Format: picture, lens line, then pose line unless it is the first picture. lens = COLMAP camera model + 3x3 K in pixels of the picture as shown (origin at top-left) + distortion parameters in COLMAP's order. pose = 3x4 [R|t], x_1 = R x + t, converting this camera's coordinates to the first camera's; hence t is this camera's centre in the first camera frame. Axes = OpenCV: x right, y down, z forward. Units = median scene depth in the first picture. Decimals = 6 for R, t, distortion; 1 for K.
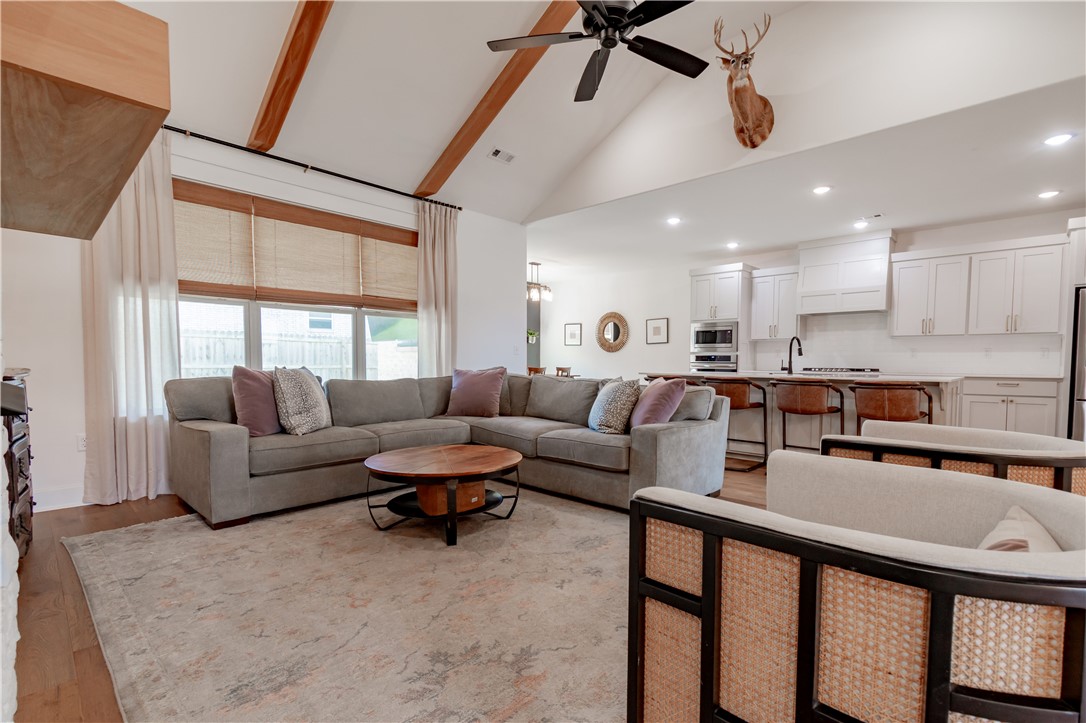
lens RADIAL K [[495.3, 0, 561.6], [0, 495.3, 384.9], [0, 0, 1]] dist [0.010682, -0.003788]
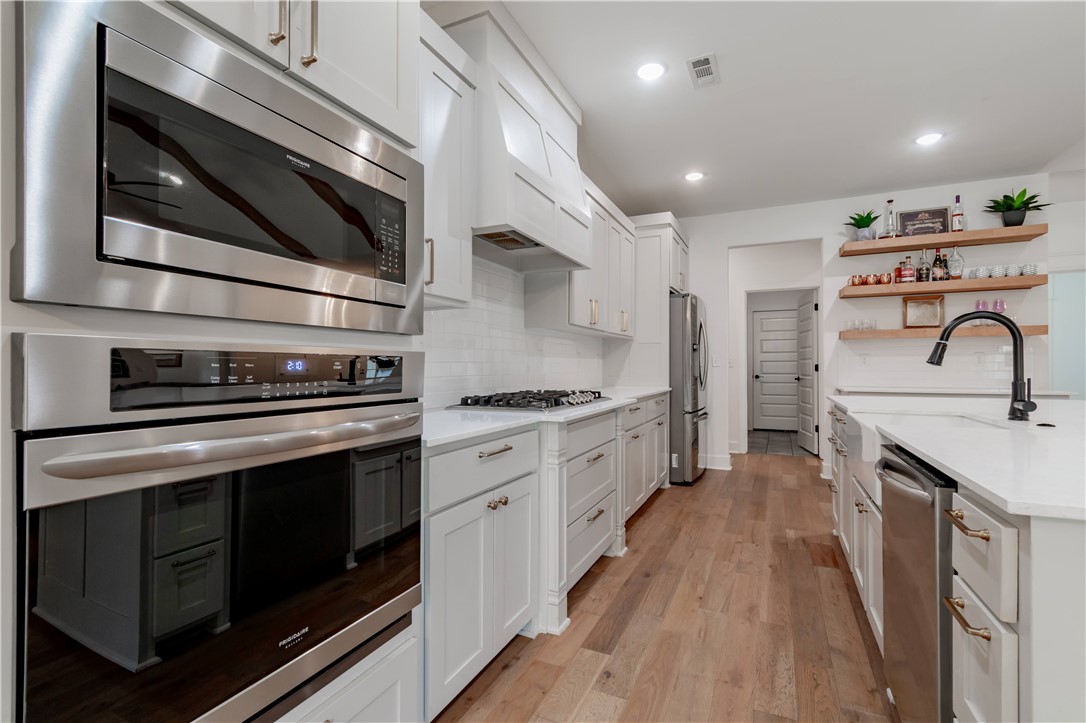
lens RADIAL K [[495.3, 0, 551.0], [0, 495.3, 363.0], [0, 0, 1]] dist [0.010682, -0.003788]
pose [[-0.295240, 0.000486, 0.955423, 0.210353], [0.044579, 0.998918, 0.013268, -0.071431], [-0.954383, 0.046509, -0.294942, 1.270787]]
